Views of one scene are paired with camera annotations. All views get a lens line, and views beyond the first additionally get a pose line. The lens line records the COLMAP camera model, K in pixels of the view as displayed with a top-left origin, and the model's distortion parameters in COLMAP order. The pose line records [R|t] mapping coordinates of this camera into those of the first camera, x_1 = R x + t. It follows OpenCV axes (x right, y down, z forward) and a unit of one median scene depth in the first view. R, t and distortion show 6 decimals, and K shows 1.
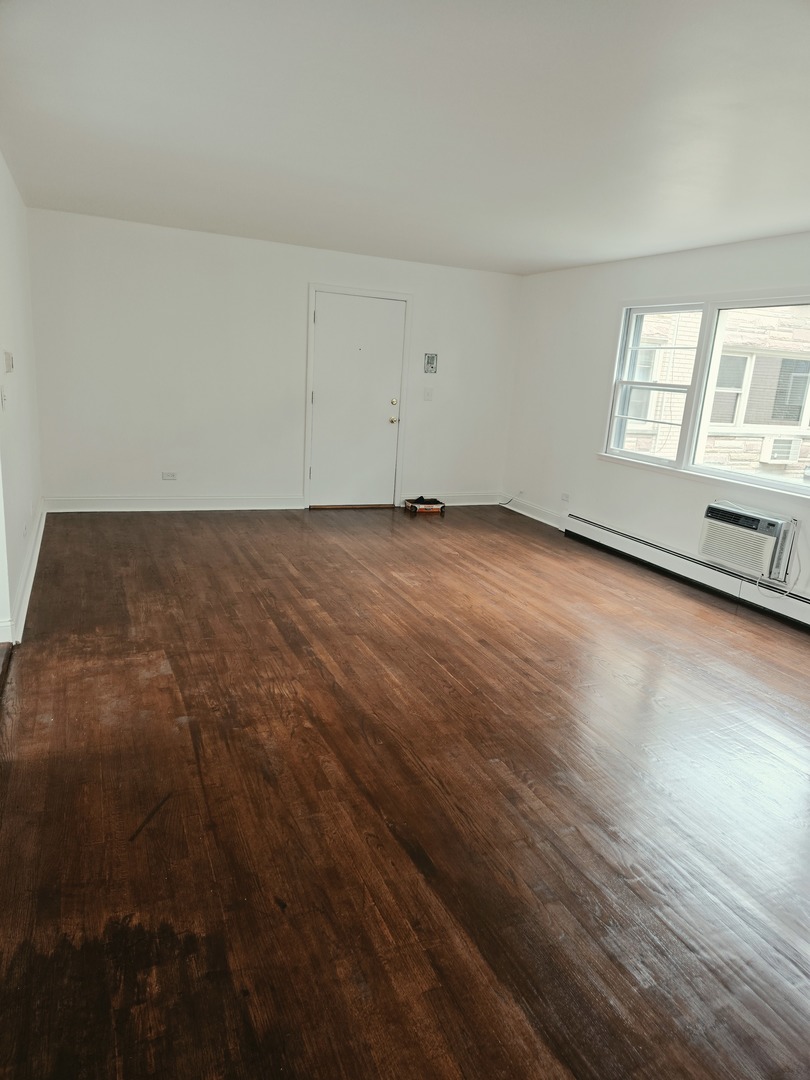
lens RADIAL K [[726.7, 0, 409.7], [0, 726.7, 534.3], [0, 0, 1]] dist [0.076761, -0.056523]
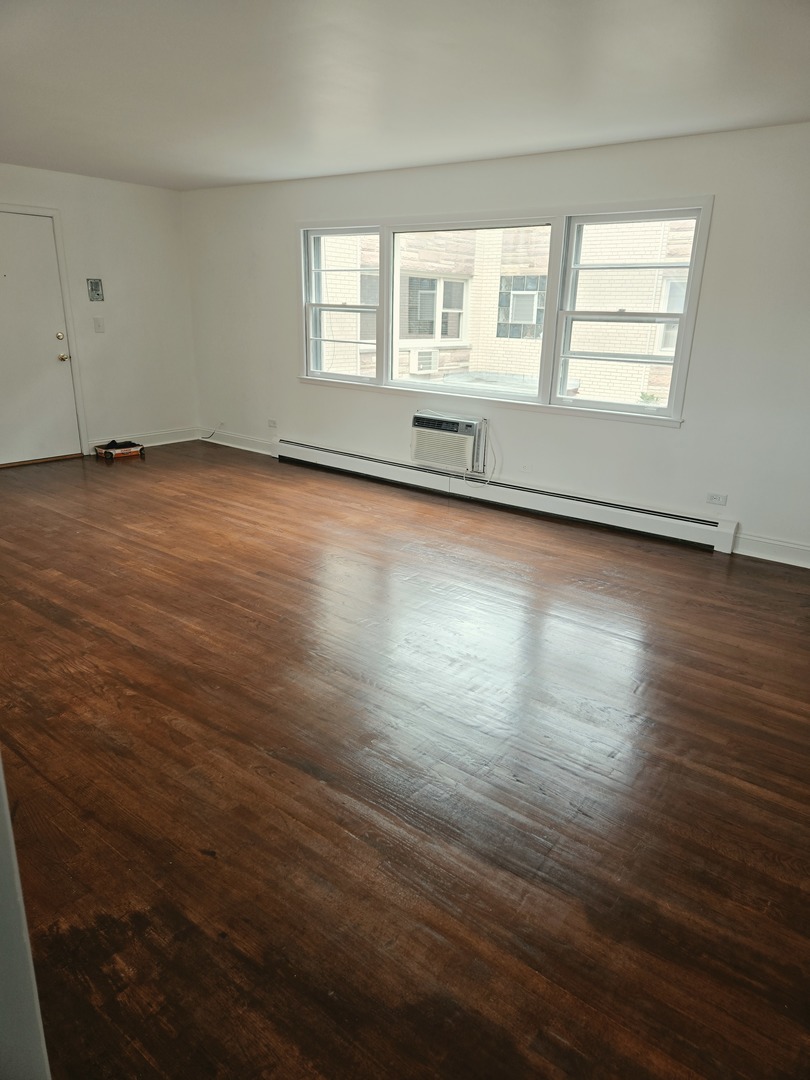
lens RADIAL K [[726.7, 0, 410.5], [0, 726.7, 539.4], [0, 0, 1]] dist [0.076761, -0.056523]
pose [[0.877775, -0.187418, 0.440892, -0.141172], [0.139801, 0.980453, 0.138447, -0.009814], [-0.458221, -0.059888, 0.886818, 0.002846]]
